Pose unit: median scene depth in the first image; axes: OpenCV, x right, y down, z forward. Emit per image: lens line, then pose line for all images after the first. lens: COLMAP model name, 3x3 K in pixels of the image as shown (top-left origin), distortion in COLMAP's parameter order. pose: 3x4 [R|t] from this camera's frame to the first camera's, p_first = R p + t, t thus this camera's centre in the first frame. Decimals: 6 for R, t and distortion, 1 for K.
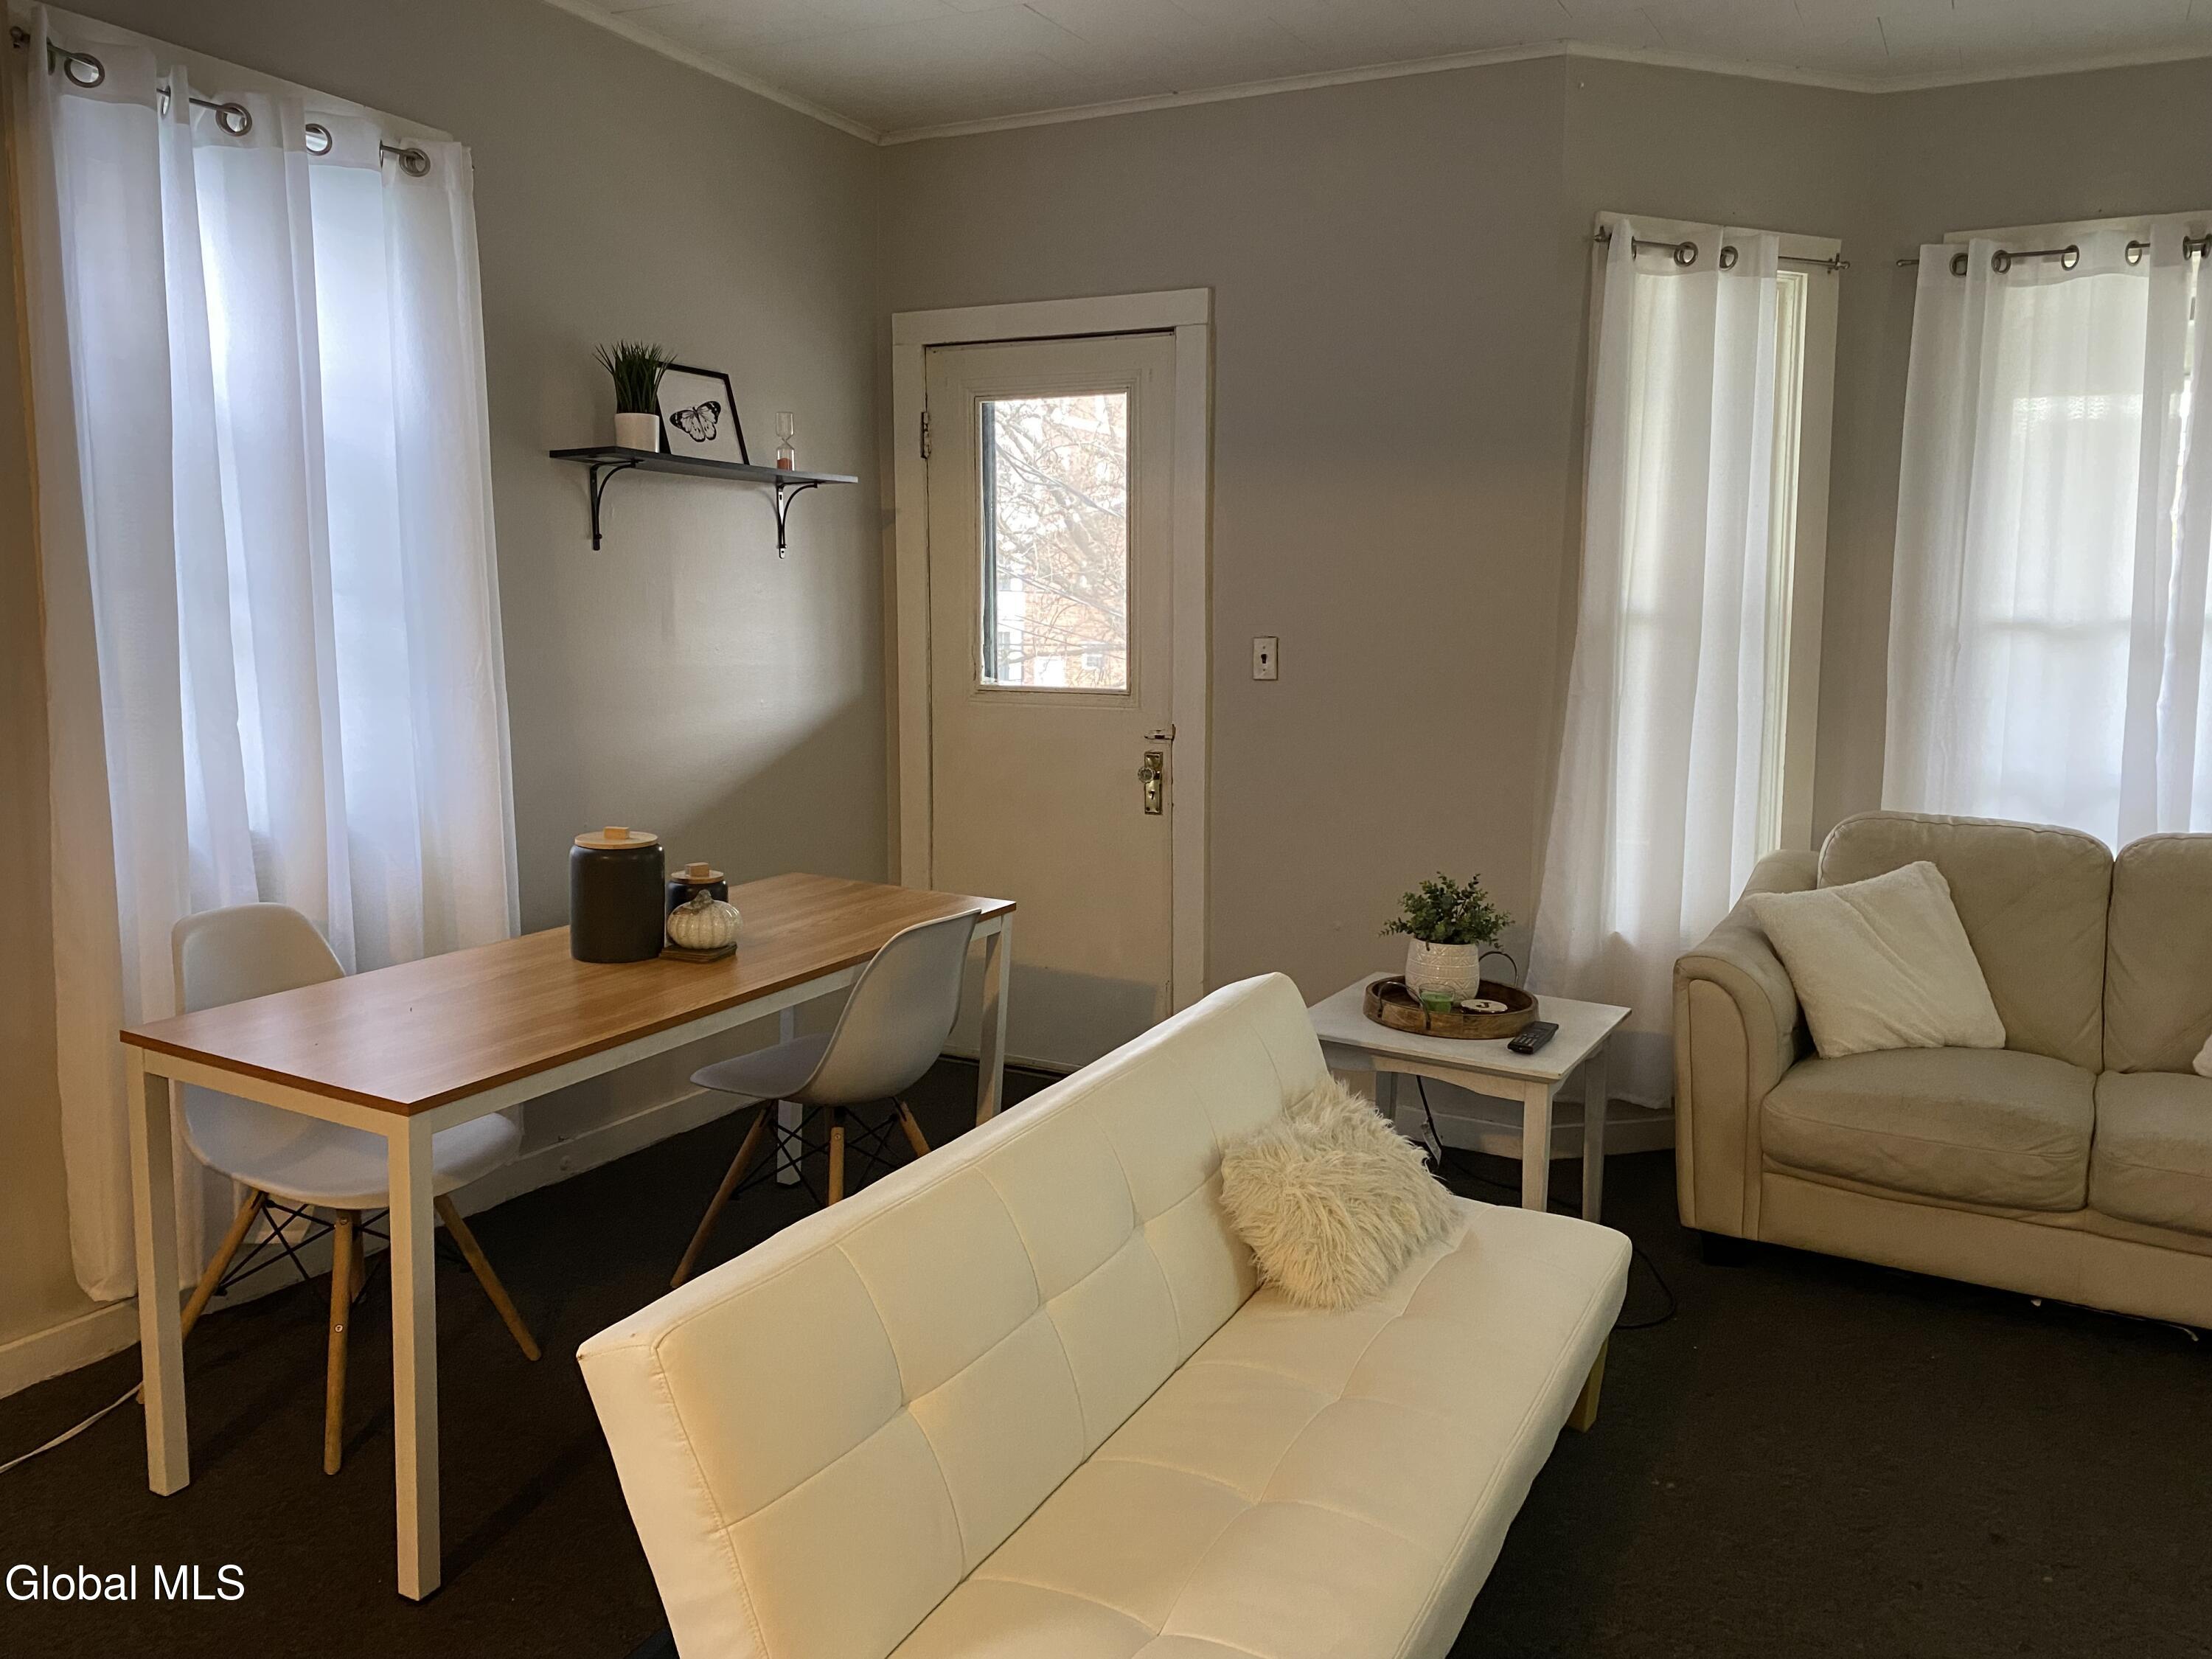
lens RADIAL K [[1668.9, 0, 1100.4], [0, 1668.9, 821.3], [0, 0, 1]] dist [0.006141, -0.000707]
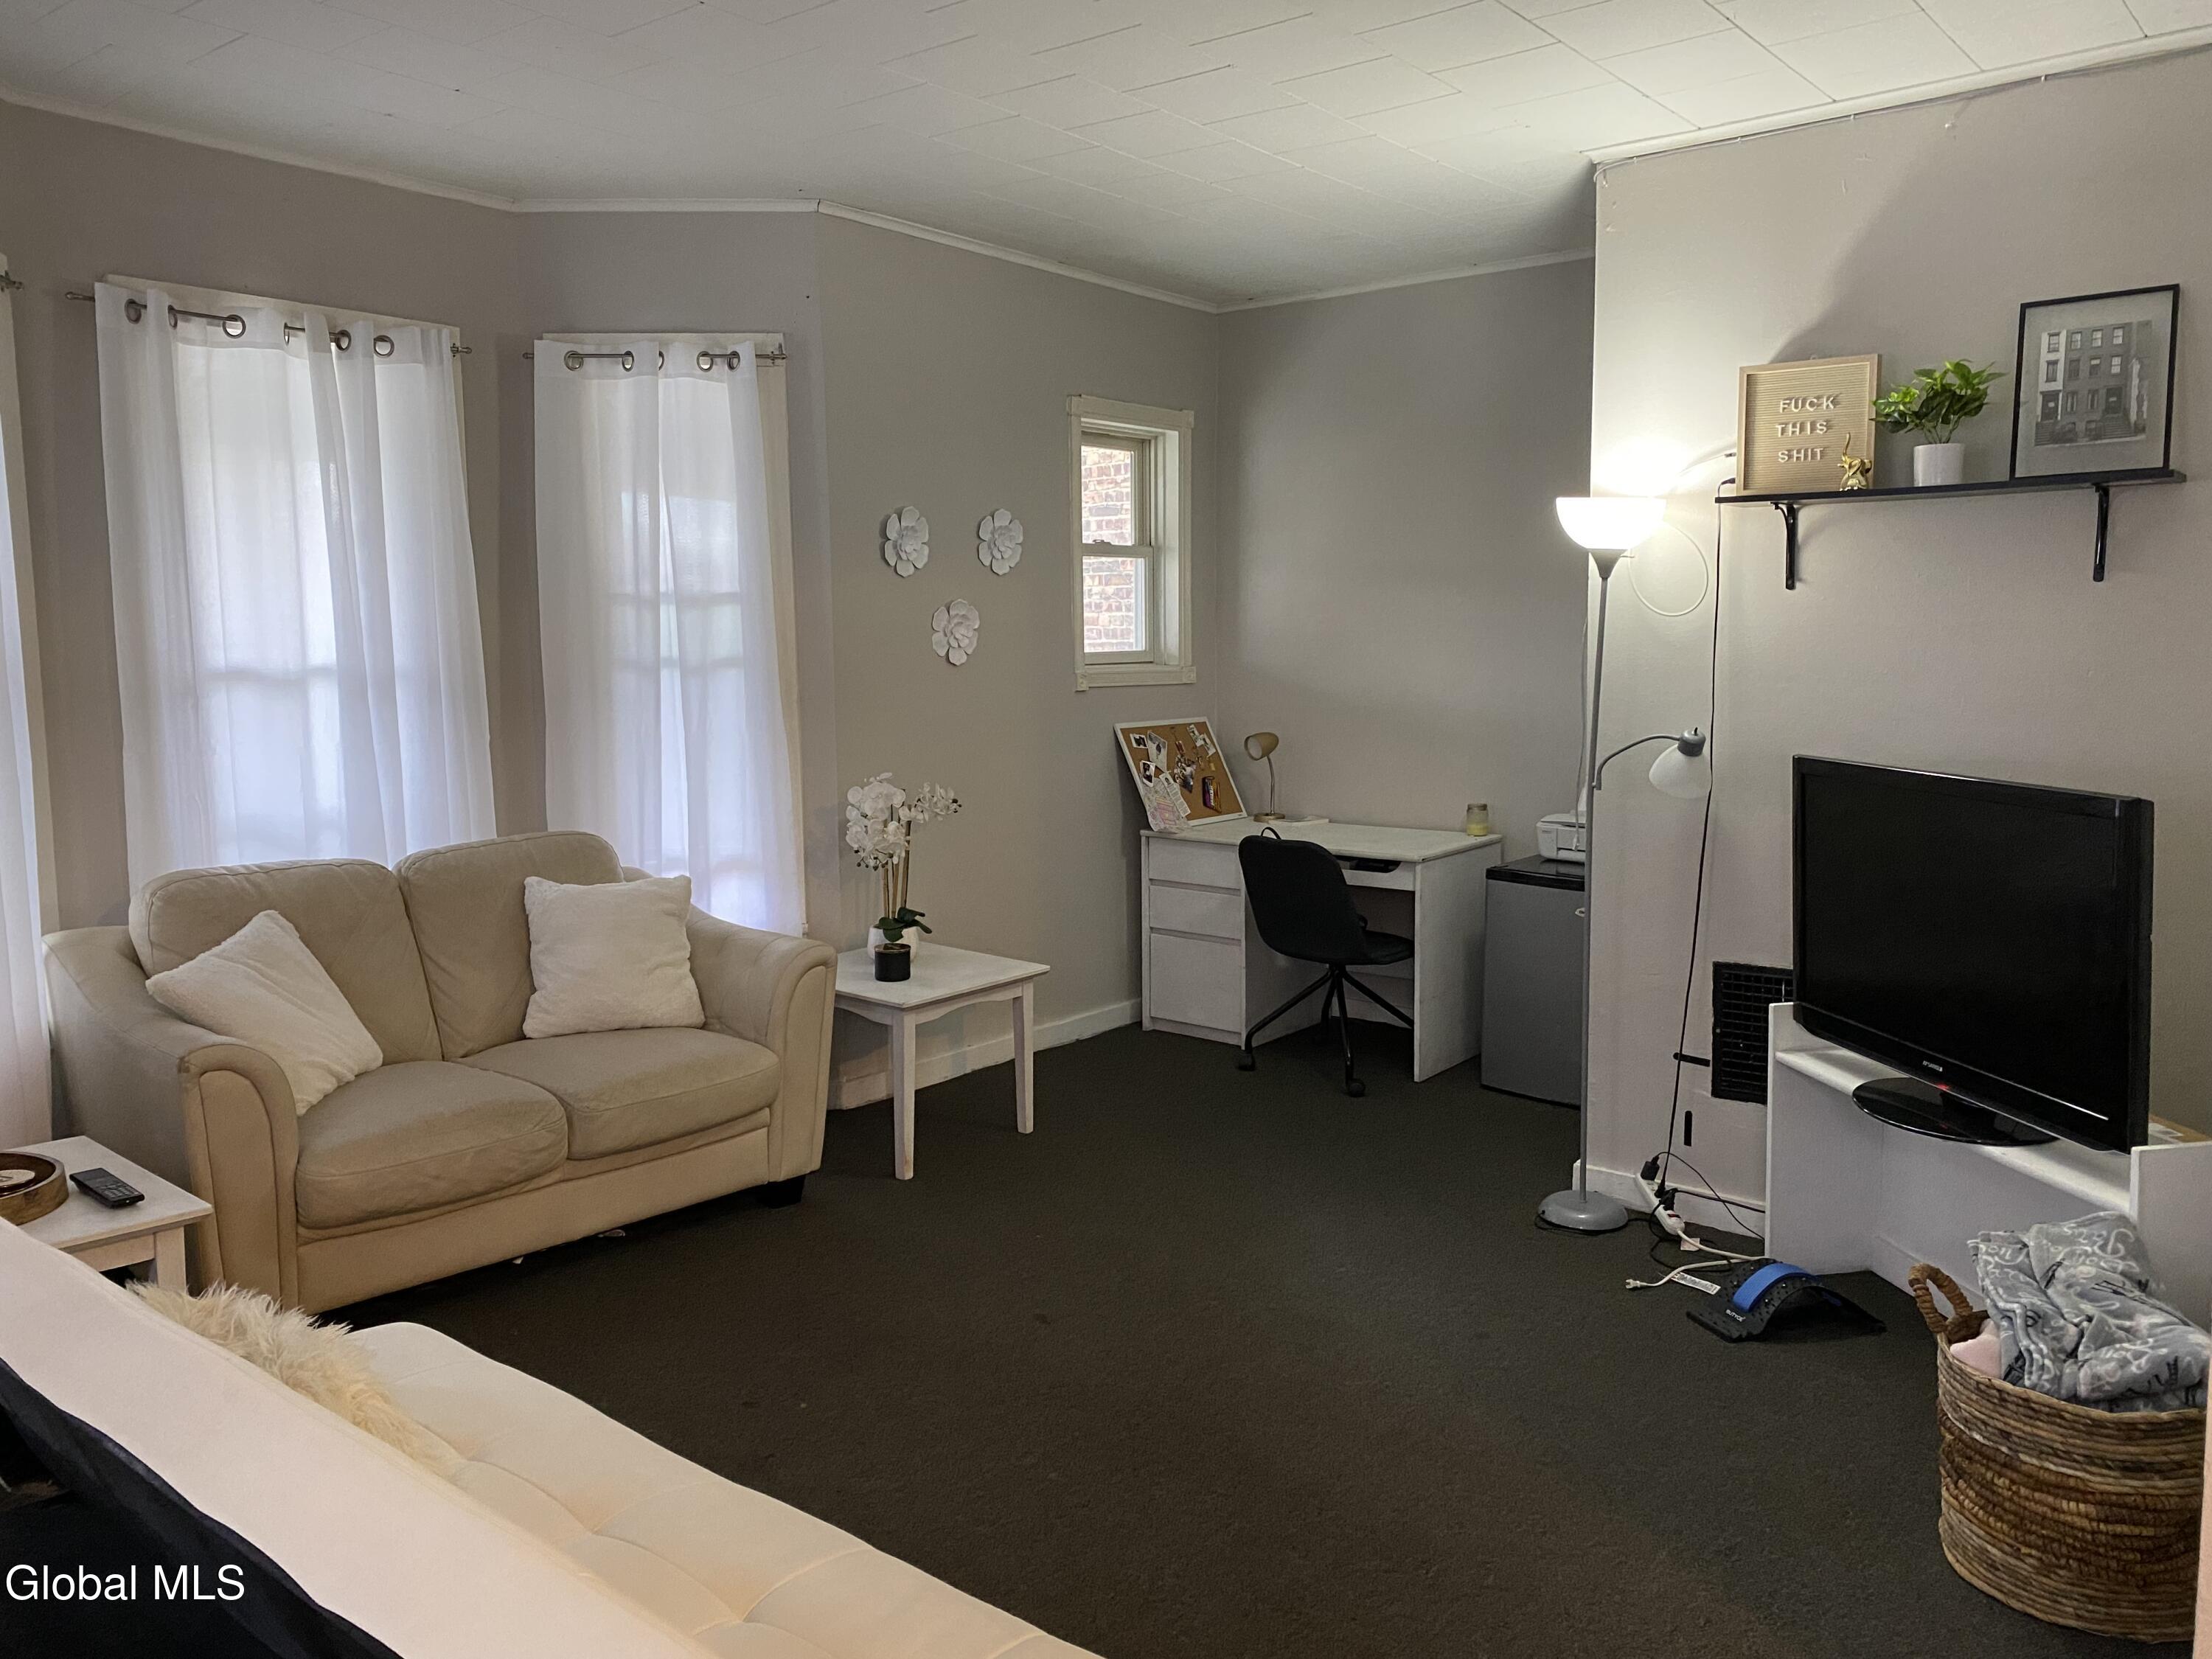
lens RADIAL K [[1668.9, 0, 1102.1], [0, 1668.9, 826.3], [0, 0, 1]] dist [0.006141, -0.000707]
pose [[0.197874, -0.120752, 0.972761, -0.407904], [0.137618, 0.985977, 0.094399, -0.055575], [-0.970519, 0.115190, 0.211717, 0.310184]]
